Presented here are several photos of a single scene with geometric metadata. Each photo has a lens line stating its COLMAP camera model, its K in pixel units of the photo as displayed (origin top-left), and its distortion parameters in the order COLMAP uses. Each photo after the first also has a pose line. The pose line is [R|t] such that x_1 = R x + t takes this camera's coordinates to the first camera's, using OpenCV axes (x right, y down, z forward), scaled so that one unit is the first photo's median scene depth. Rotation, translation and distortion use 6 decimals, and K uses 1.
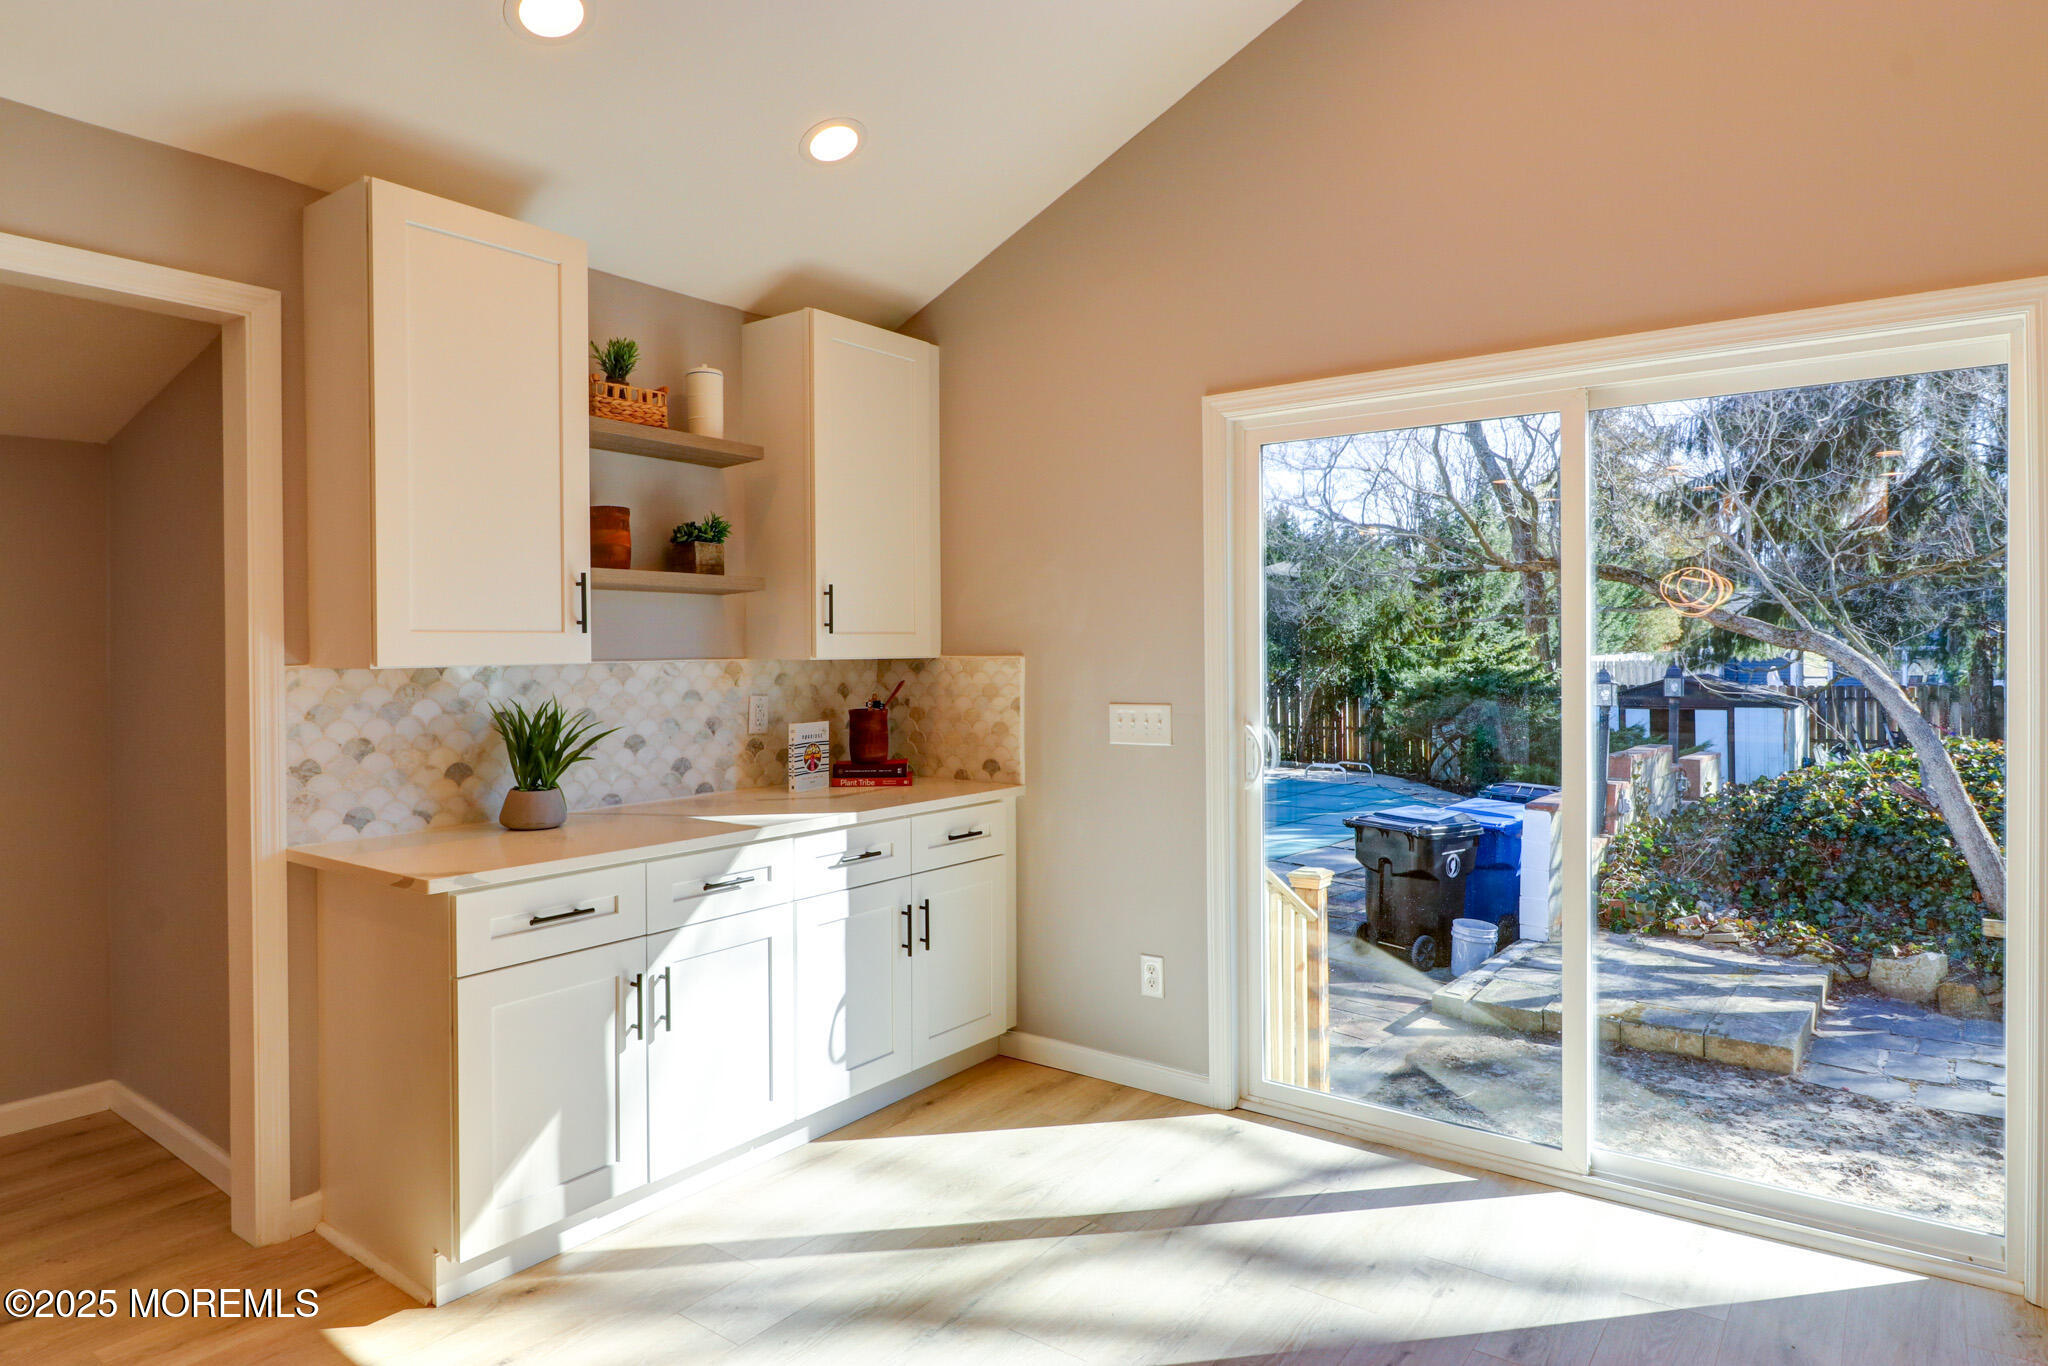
lens RADIAL K [[1174.0, 0, 1020.1], [0, 1174.0, 665.7], [0, 0, 1]] dist [0.015621, 0.000951]
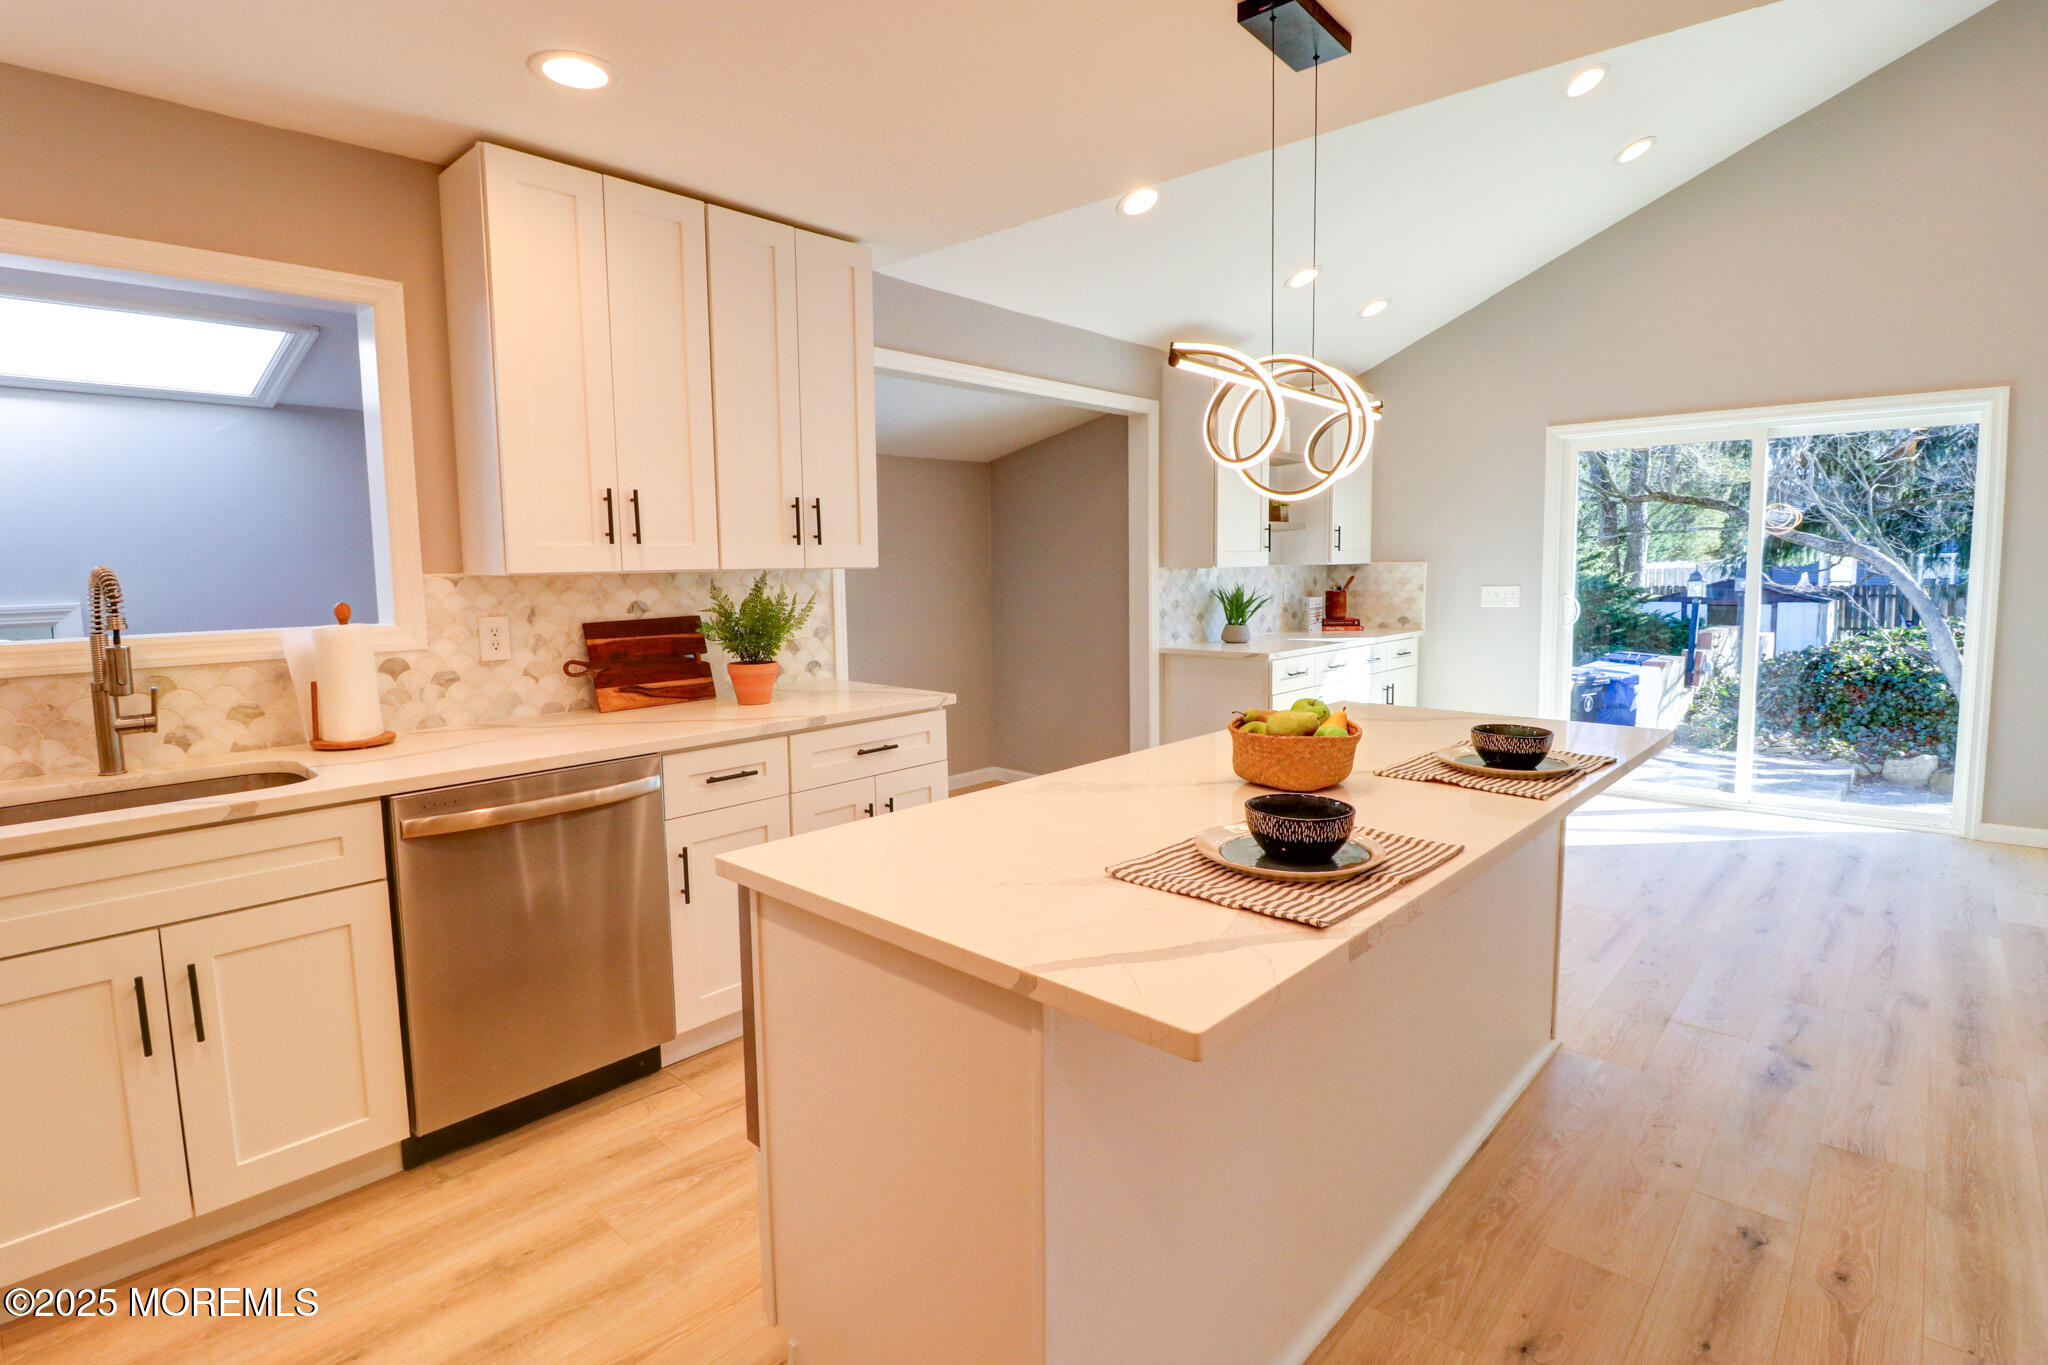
lens RADIAL K [[957.2, 0, 1053.3], [0, 957.2, 655.7], [0, 0, 1]] dist [-0.001152, -0.001326]
pose [[0.995592, -0.000016, -0.093793, -0.464411], [0.007742, 0.996602, 0.082007, 0.011835], [0.093473, -0.082372, 0.992208, -0.619495]]
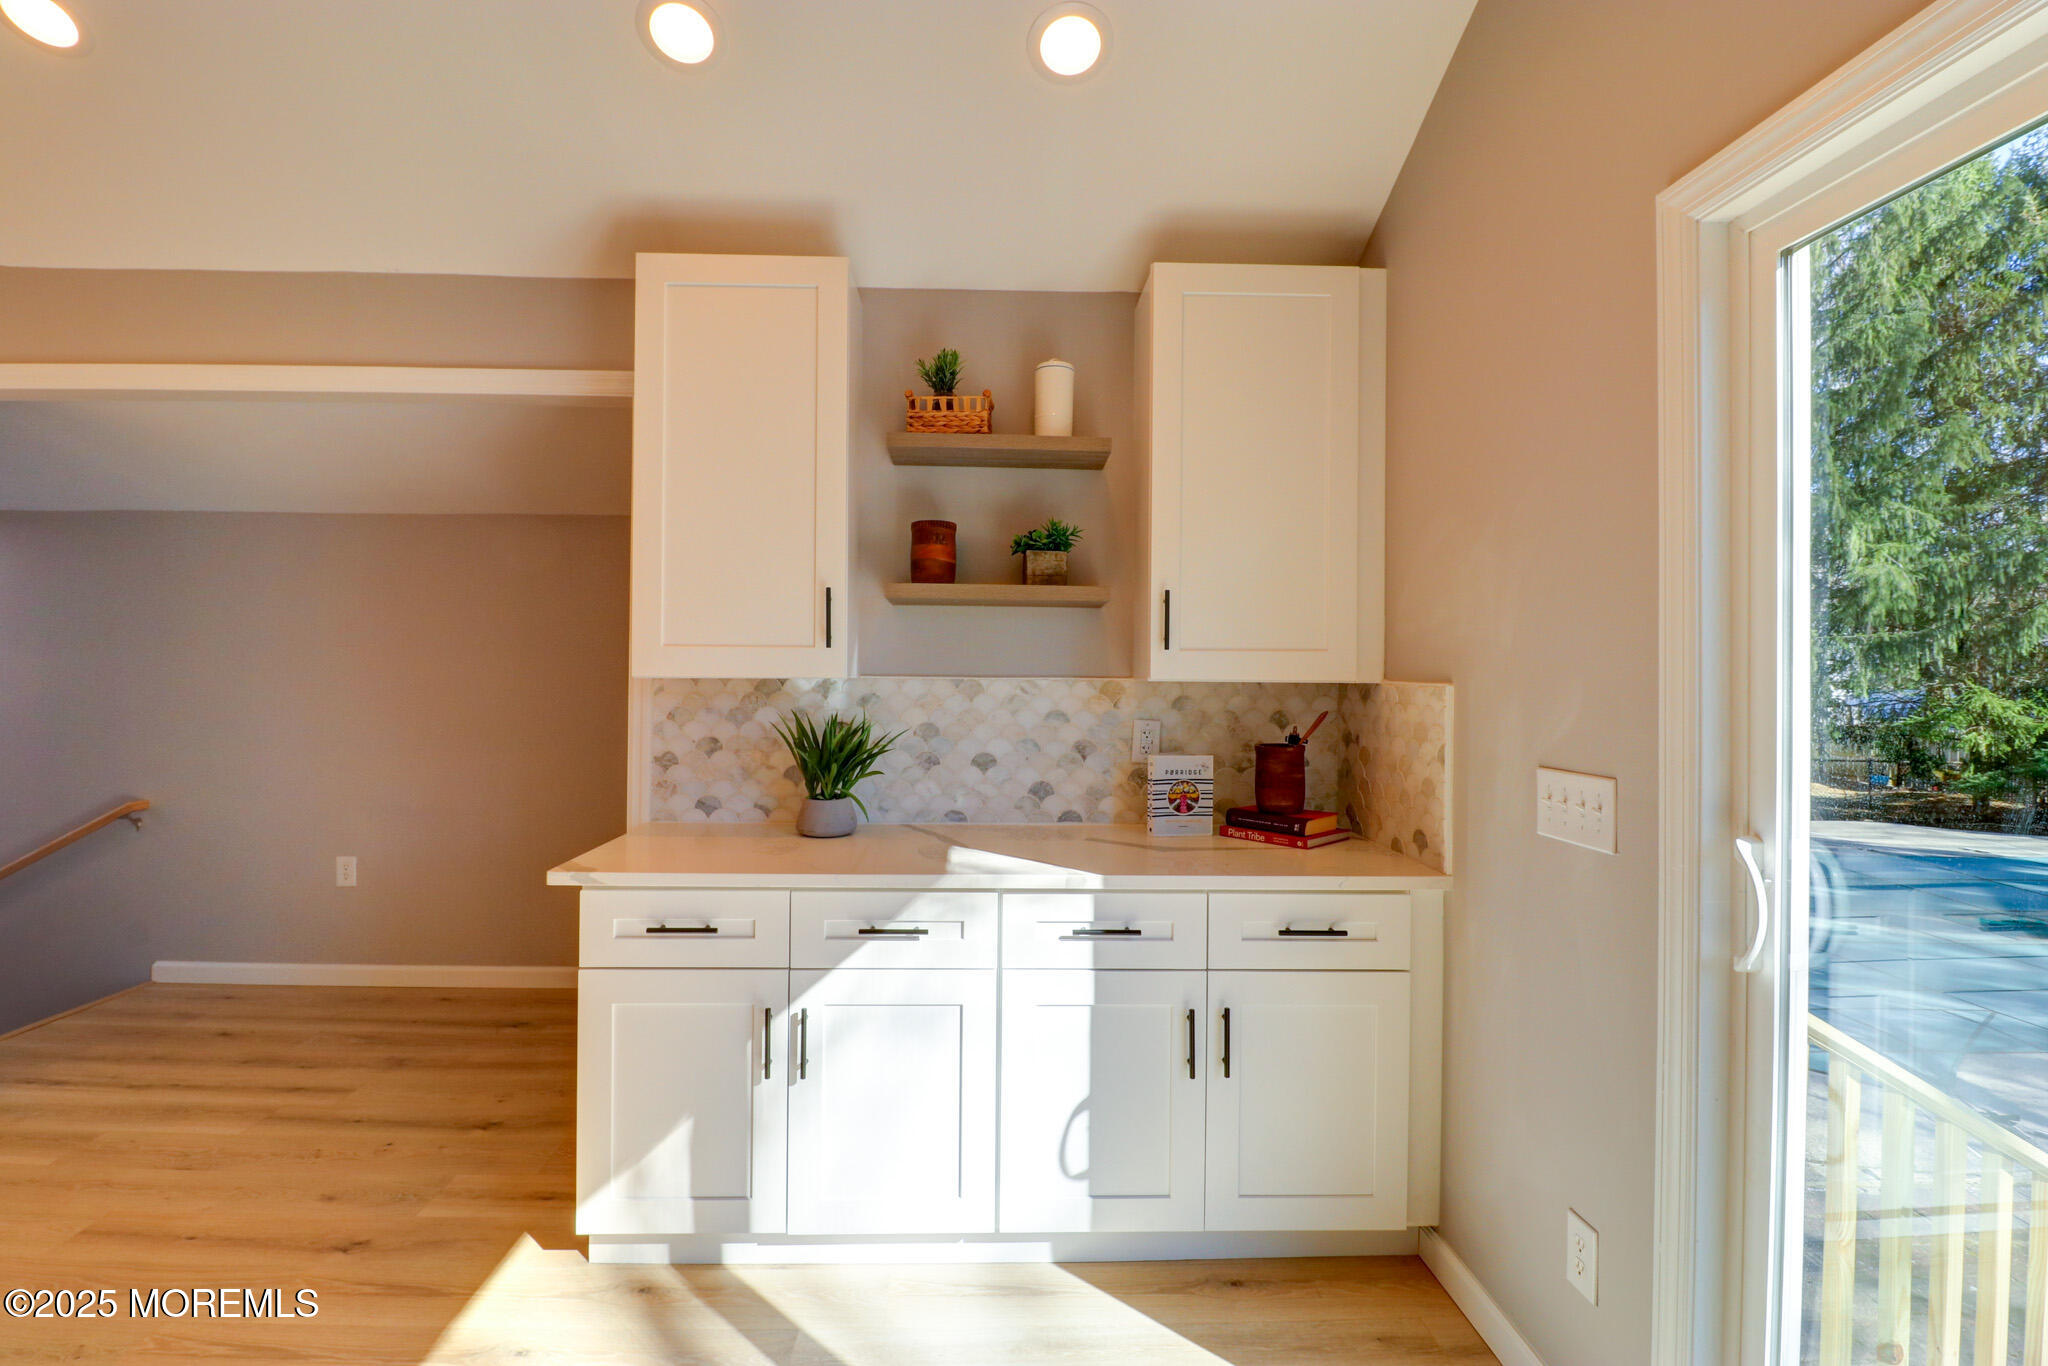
lens RADIAL K [[957.2, 0, 1015.1], [0, 957.2, 665.2], [0, 0, 1]] dist [-0.001152, -0.001326]
pose [[0.635546, 0.012014, -0.771969, 0.275543], [-0.026801, 0.999620, -0.006508, -0.008904], [0.771598, 0.024826, 0.635626, 0.468732]]
